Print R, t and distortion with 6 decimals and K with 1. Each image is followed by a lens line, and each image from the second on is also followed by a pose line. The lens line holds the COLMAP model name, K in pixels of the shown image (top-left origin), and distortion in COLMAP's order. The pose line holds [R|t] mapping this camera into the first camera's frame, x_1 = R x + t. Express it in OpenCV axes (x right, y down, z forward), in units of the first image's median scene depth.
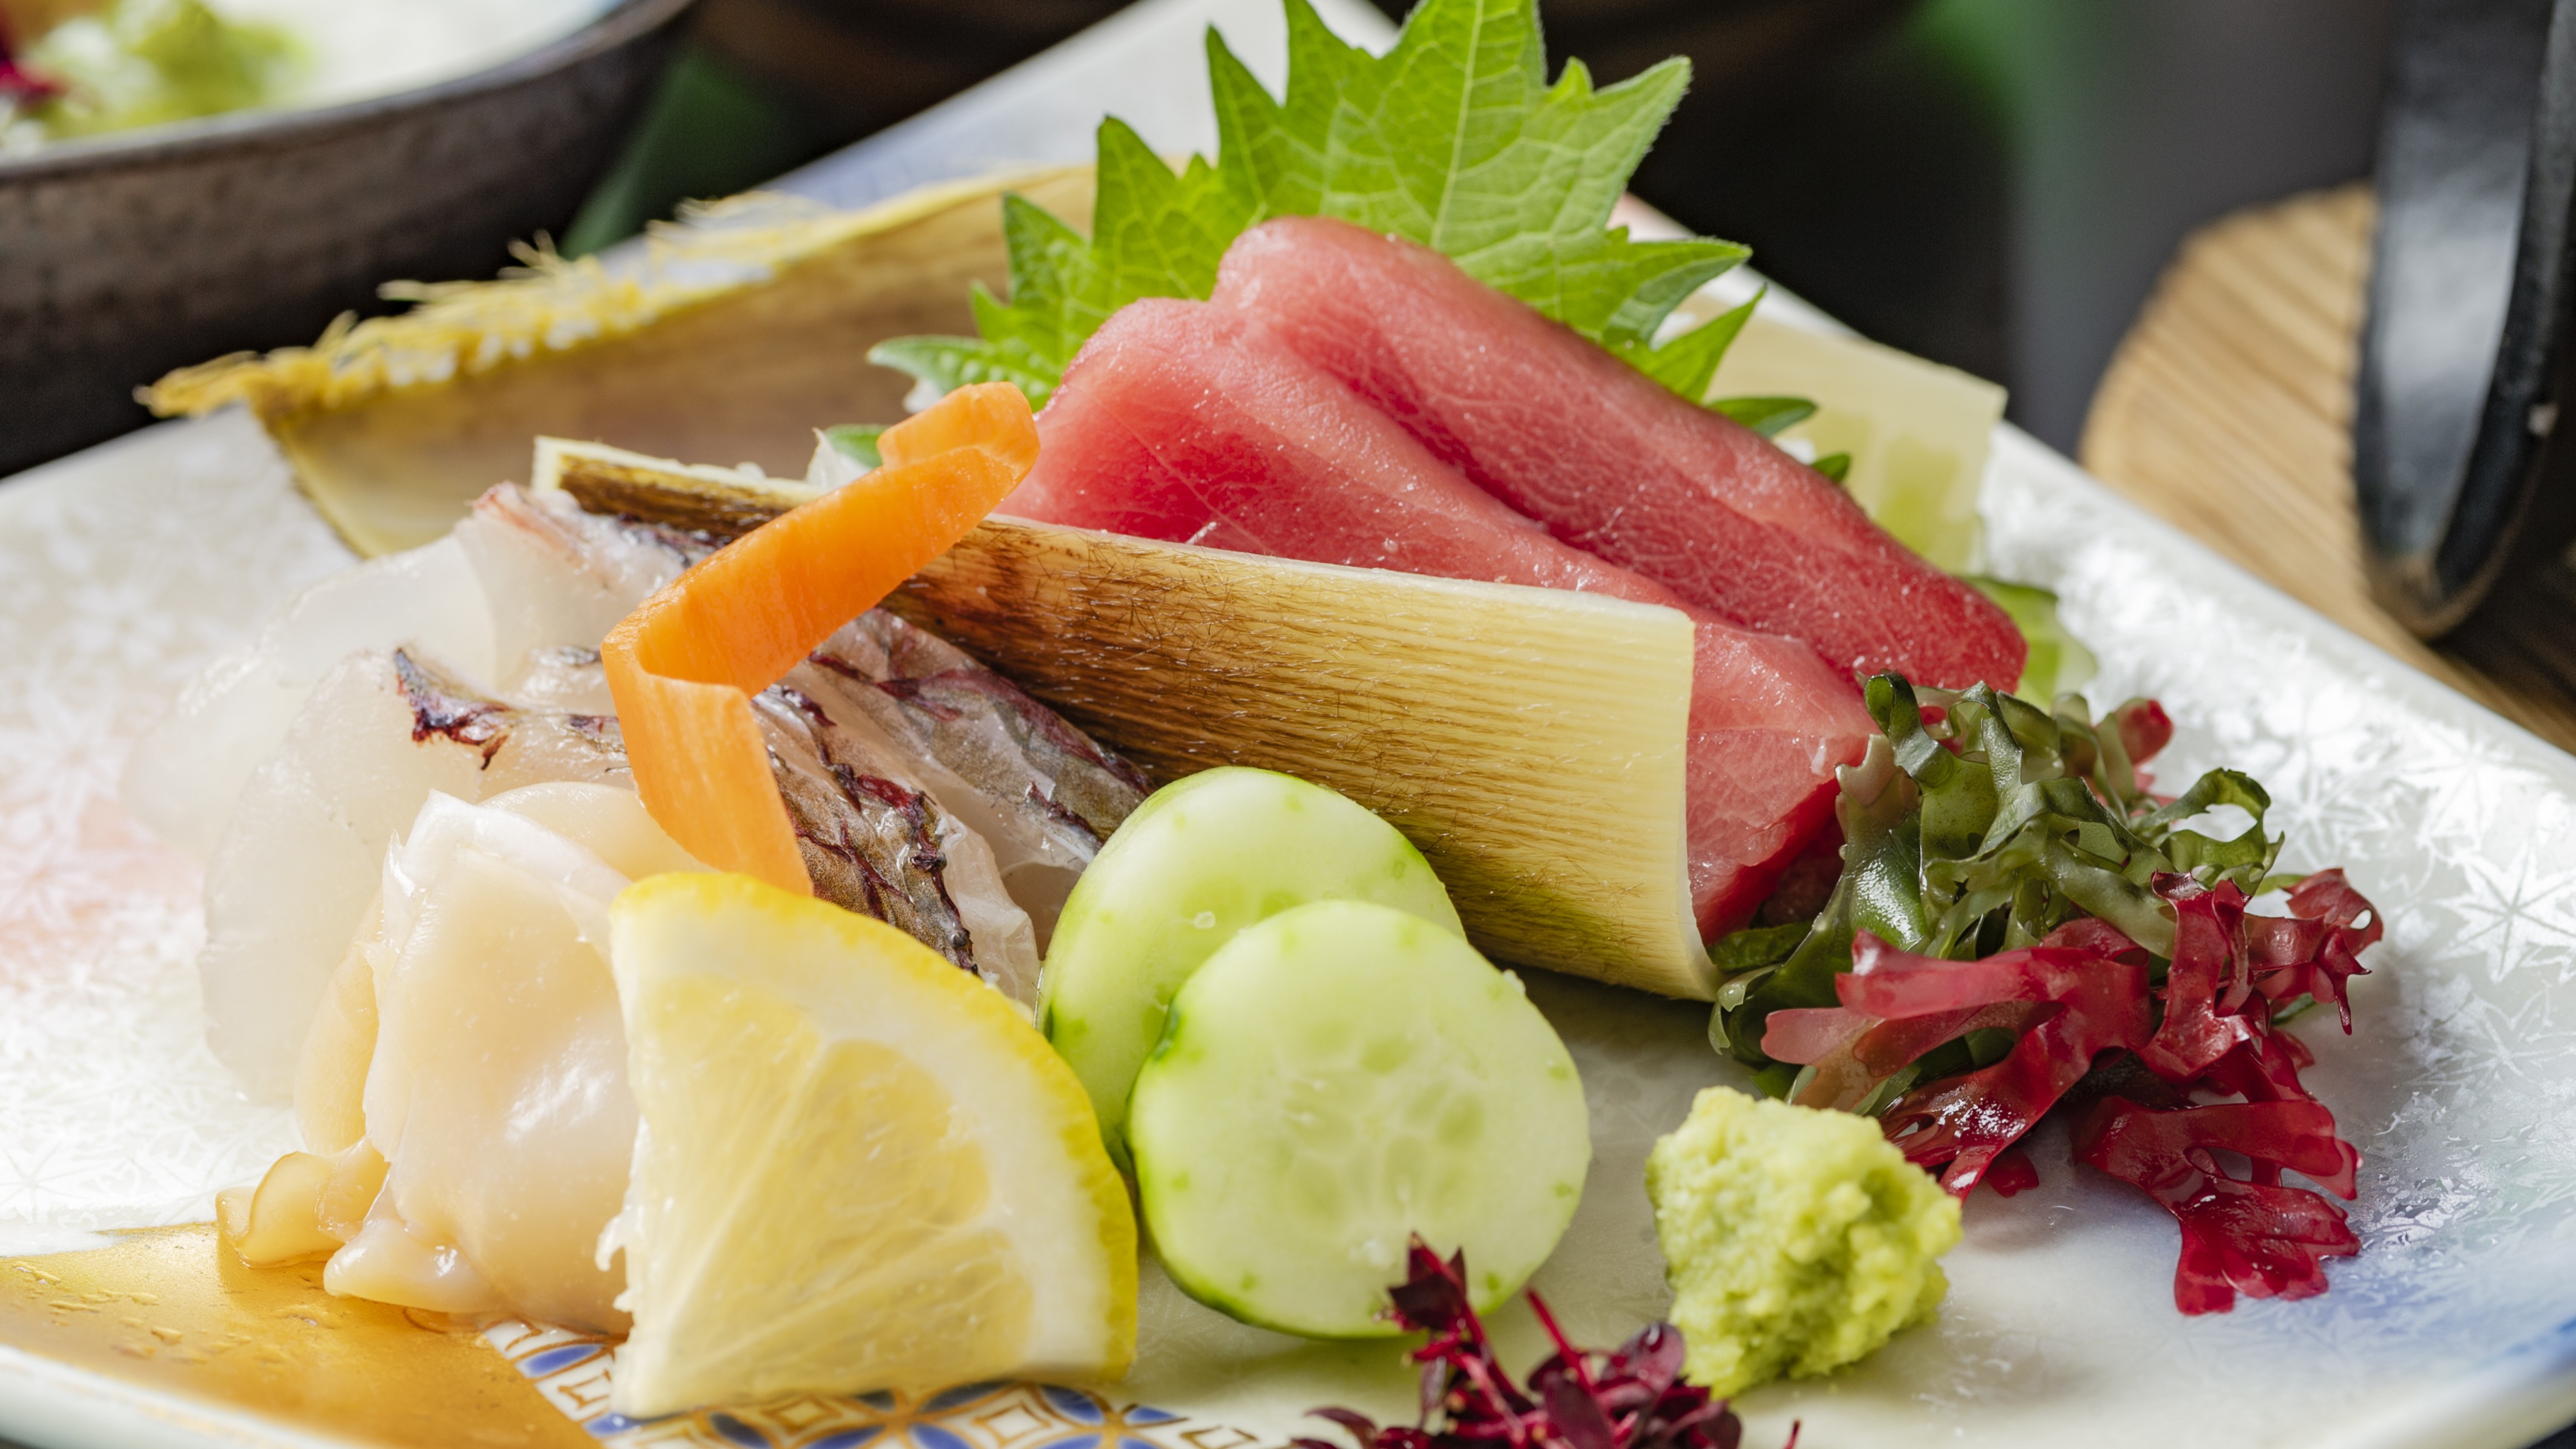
lens RADIAL K [[7873.0, 0, 1288.0], [0, 7873.0, 724.5], [0, 0, 1]] dist [-0.154140, -1.070845]
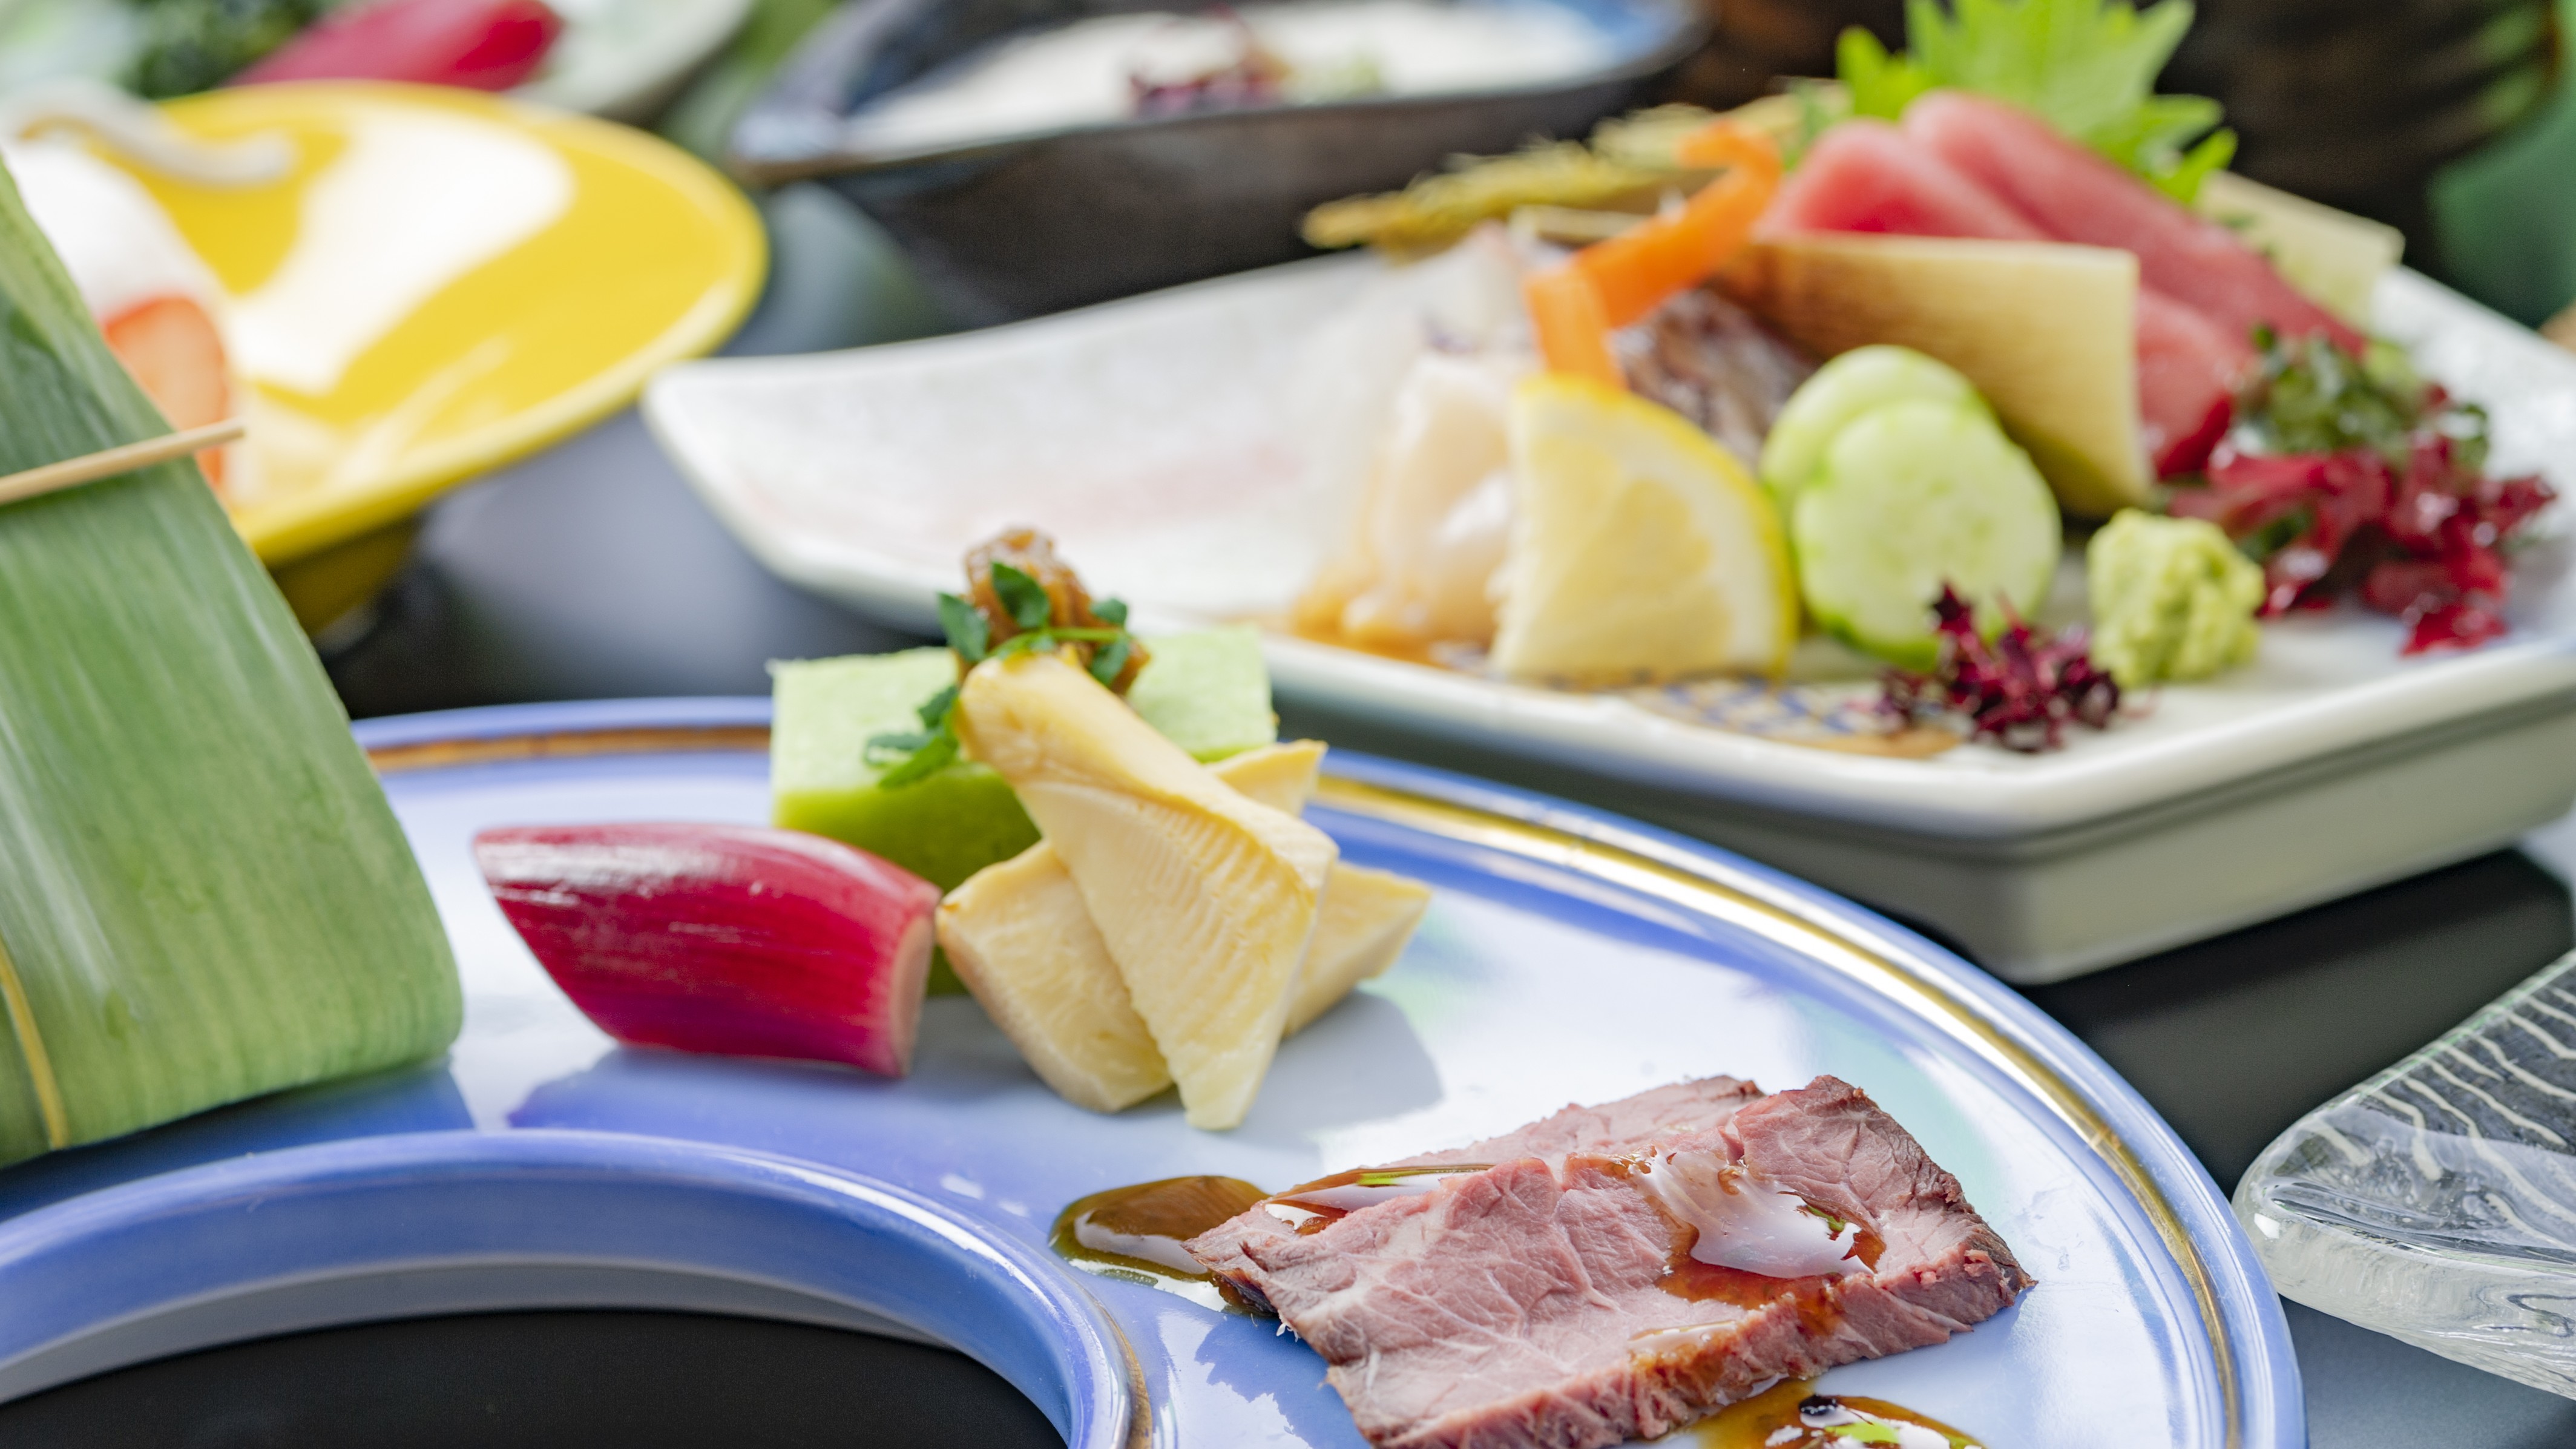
lens RADIAL K [[7873.0, 0, 1288.0], [0, 7873.0, 724.5], [0, 0, 1]] dist [-0.154140, -1.070845]
pose [[0.975834, 0.031983, -0.216160, 0.242381], [-0.071747, 0.981283, -0.178704, 0.402708], [0.206399, 0.189894, 0.959864, -0.677772]]
